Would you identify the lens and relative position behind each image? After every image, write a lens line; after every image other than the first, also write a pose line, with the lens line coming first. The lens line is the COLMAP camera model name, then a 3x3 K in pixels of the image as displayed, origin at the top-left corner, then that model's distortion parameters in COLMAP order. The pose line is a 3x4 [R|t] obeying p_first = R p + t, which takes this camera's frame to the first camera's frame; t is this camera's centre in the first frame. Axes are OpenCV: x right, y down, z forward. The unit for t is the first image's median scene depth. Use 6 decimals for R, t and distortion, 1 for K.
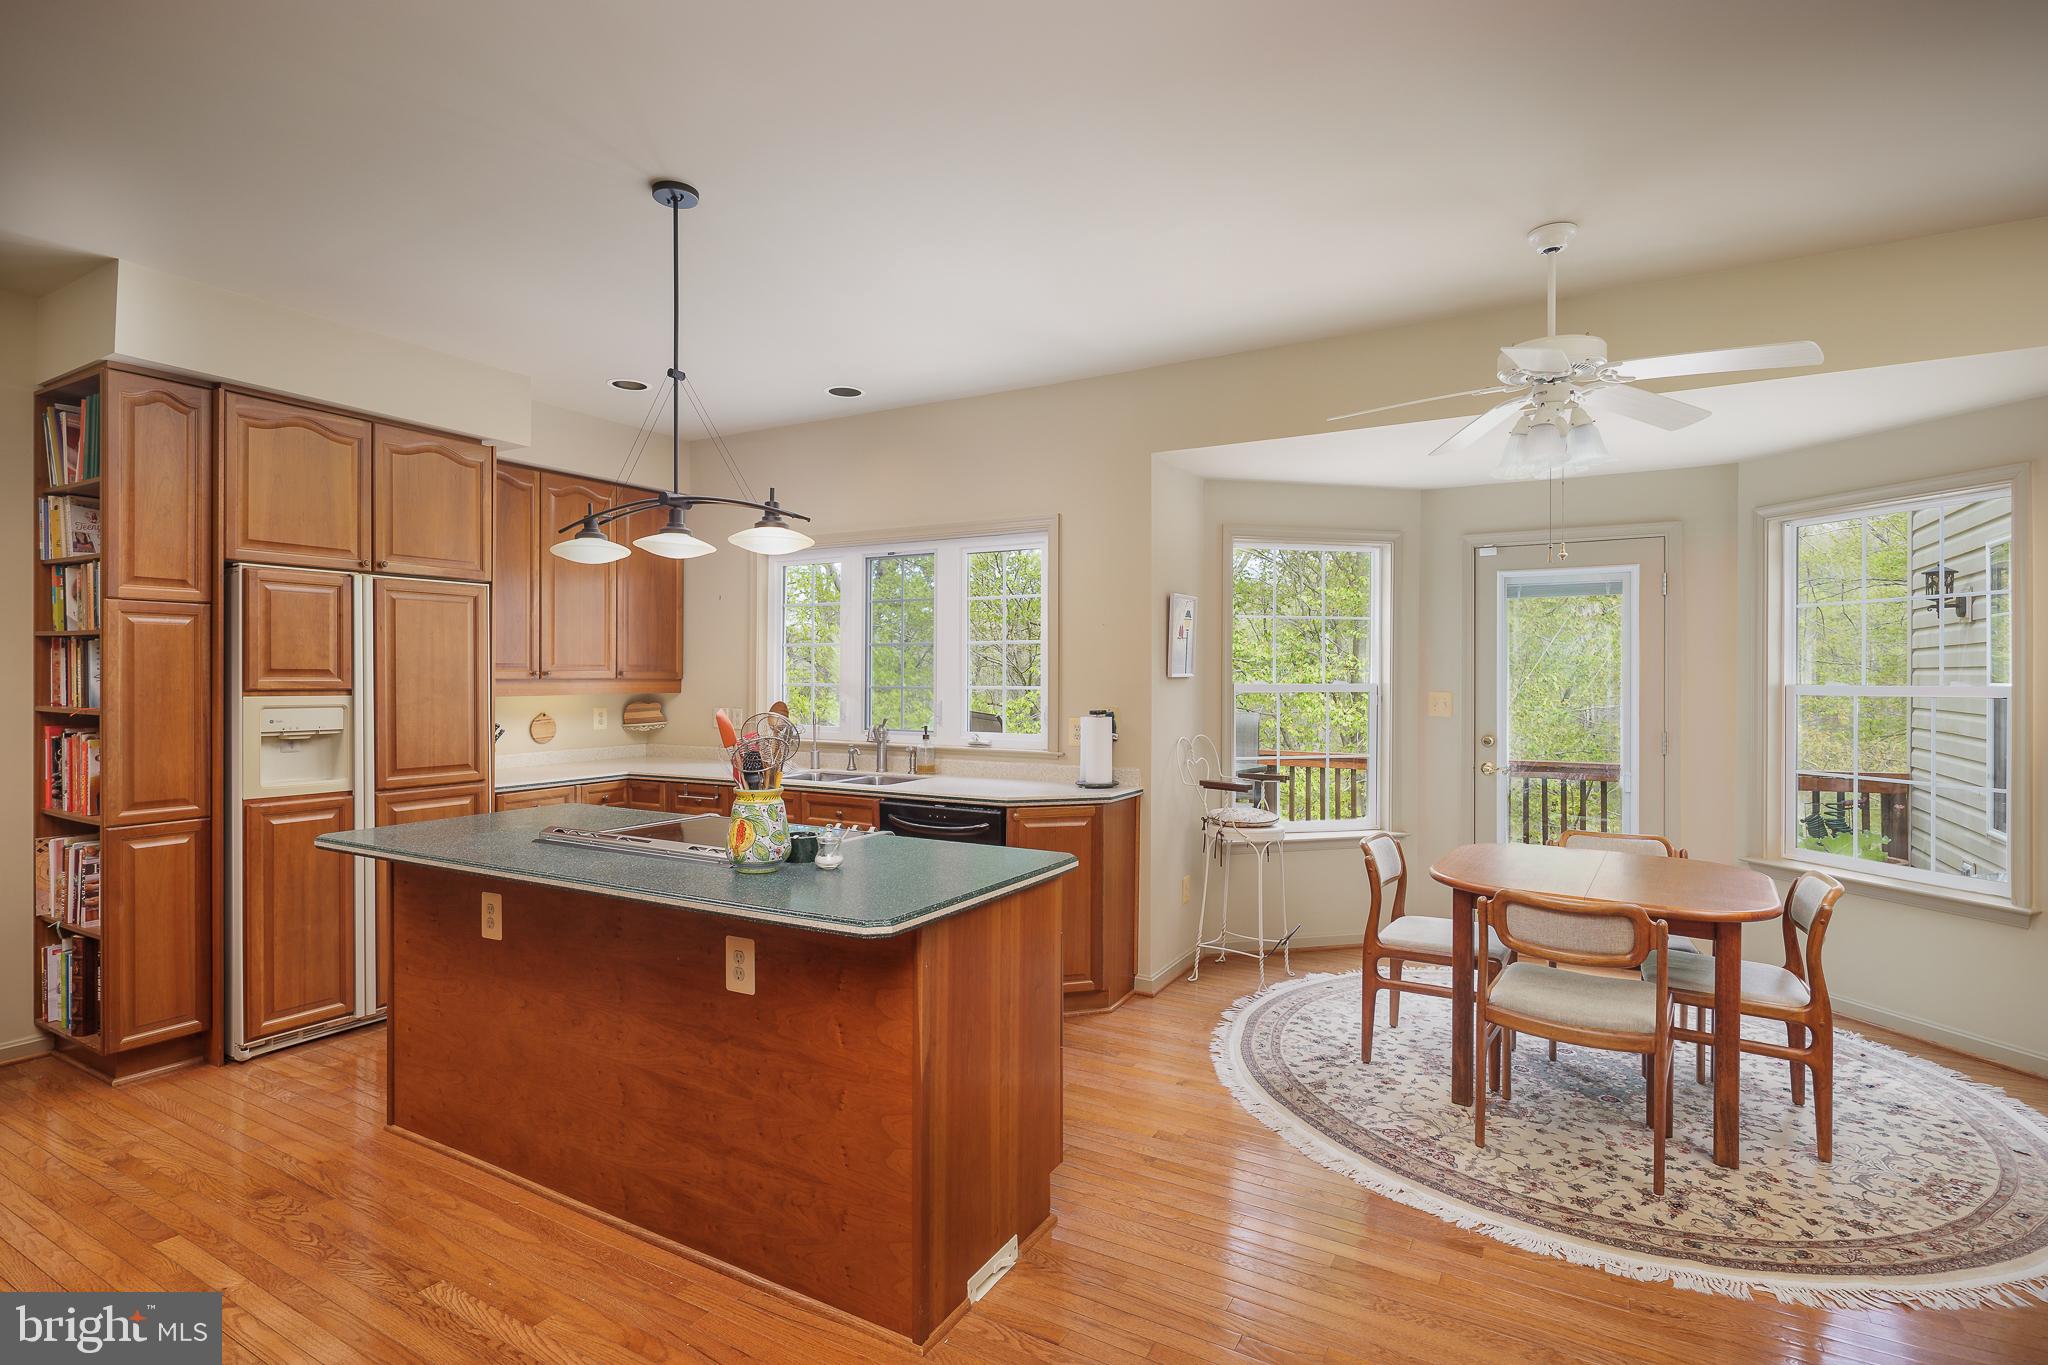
lens RADIAL K [[995.9, 0, 1008.9], [0, 995.9, 685.3], [0, 0, 1]] dist [0.000031, -0.000623]
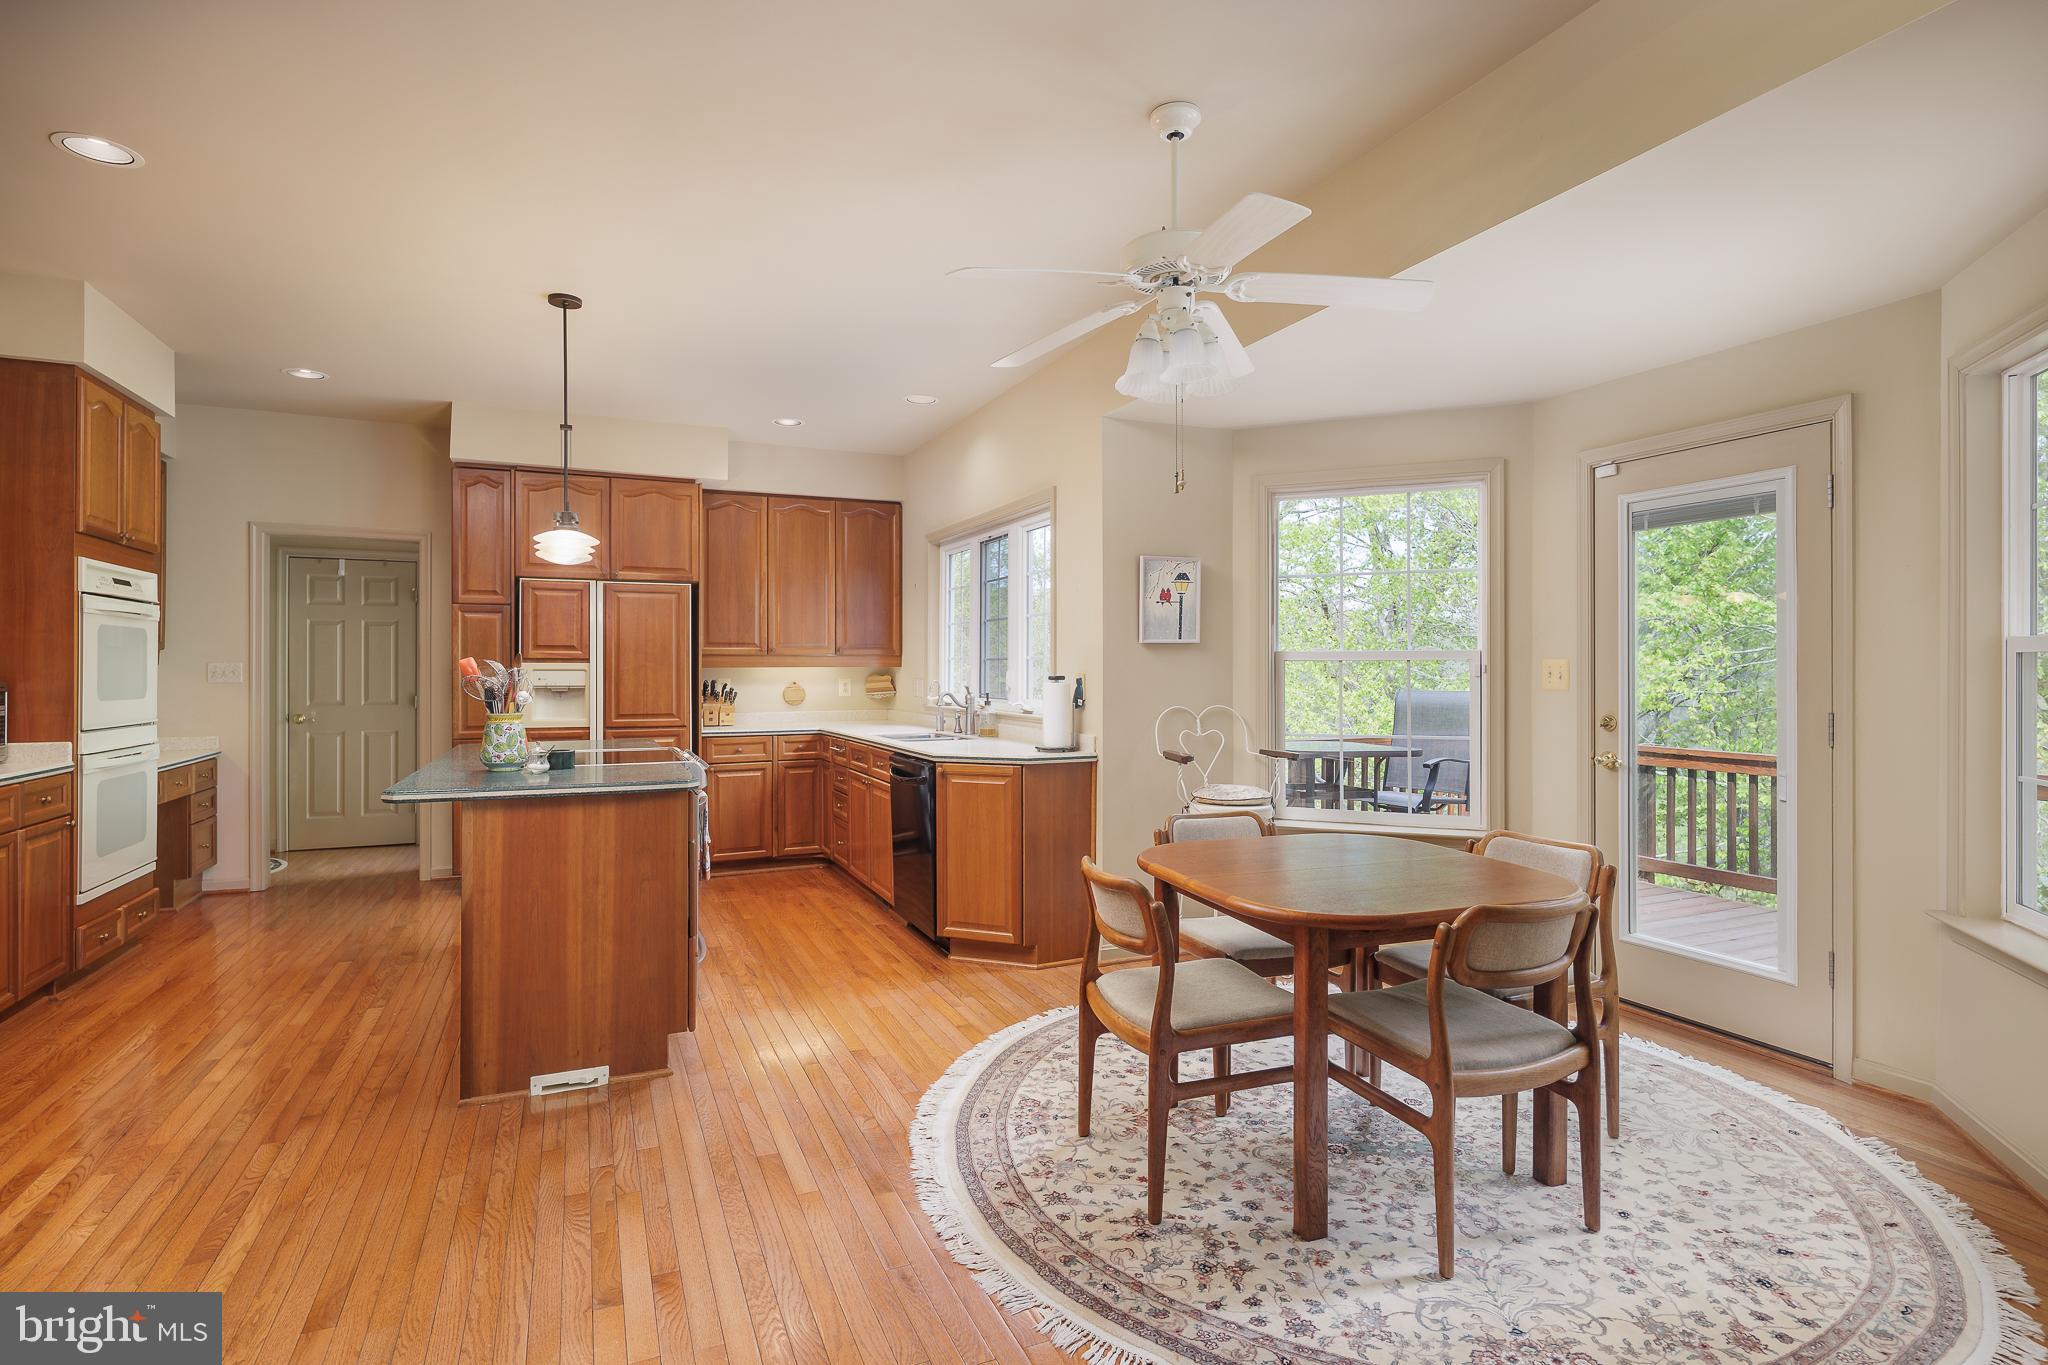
lens RADIAL K [[995.9, 0, 1002.0], [0, 995.9, 676.9], [0, 0, 1]] dist [0.000031, -0.000623]
pose [[0.807224, 0.002212, -0.590241, 0.796714], [-0.002874, 0.999996, -0.000182, 0.032856], [0.590238, 0.001843, 0.807227, 0.176785]]
